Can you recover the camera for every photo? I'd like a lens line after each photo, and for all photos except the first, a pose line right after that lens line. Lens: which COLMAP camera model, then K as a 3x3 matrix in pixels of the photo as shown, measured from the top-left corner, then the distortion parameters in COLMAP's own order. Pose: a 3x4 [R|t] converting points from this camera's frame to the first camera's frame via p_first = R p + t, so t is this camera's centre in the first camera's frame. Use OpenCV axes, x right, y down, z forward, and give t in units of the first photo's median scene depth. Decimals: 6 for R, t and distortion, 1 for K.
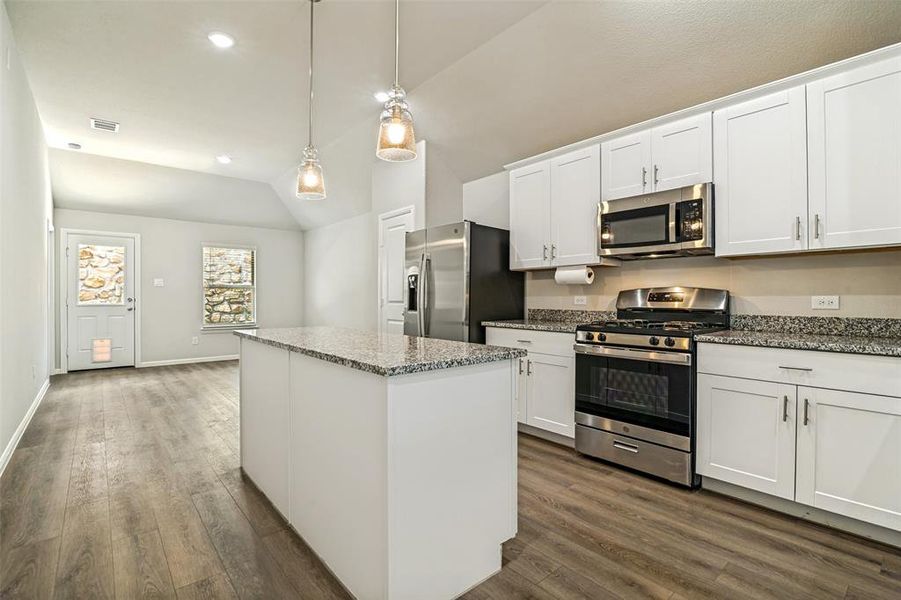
lens RADIAL K [[439.5, 0, 436.3], [0, 439.5, 296.7], [0, 0, 1]] dist [-0.001472, -0.000377]
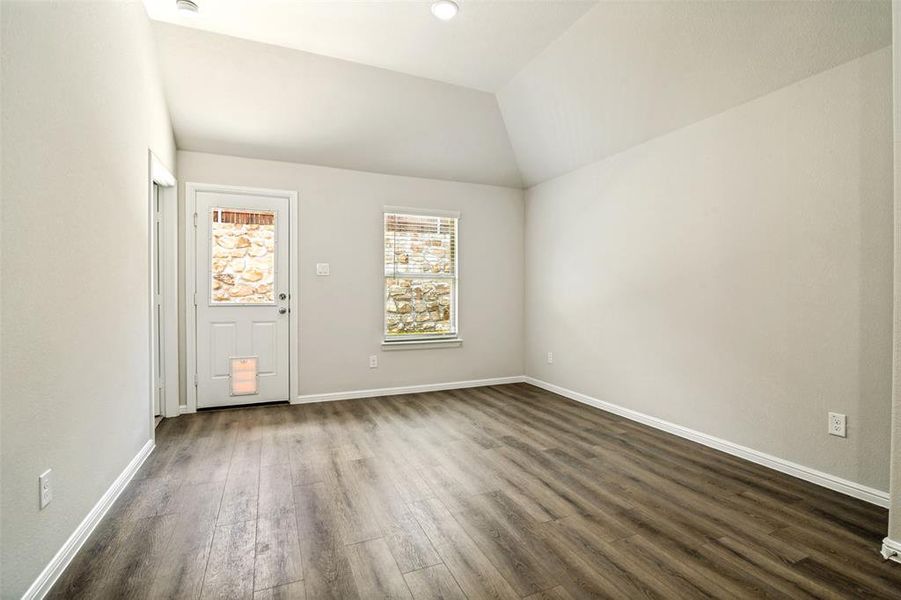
lens RADIAL K [[439.5, 0, 436.3], [0, 439.5, 296.7], [0, 0, 1]] dist [-0.001472, -0.000377]
pose [[0.956914, 0.004968, -0.290327, -0.294381], [-0.002307, 0.999952, 0.009507, 0.000920], [0.290361, -0.008428, 0.956880, 0.446869]]
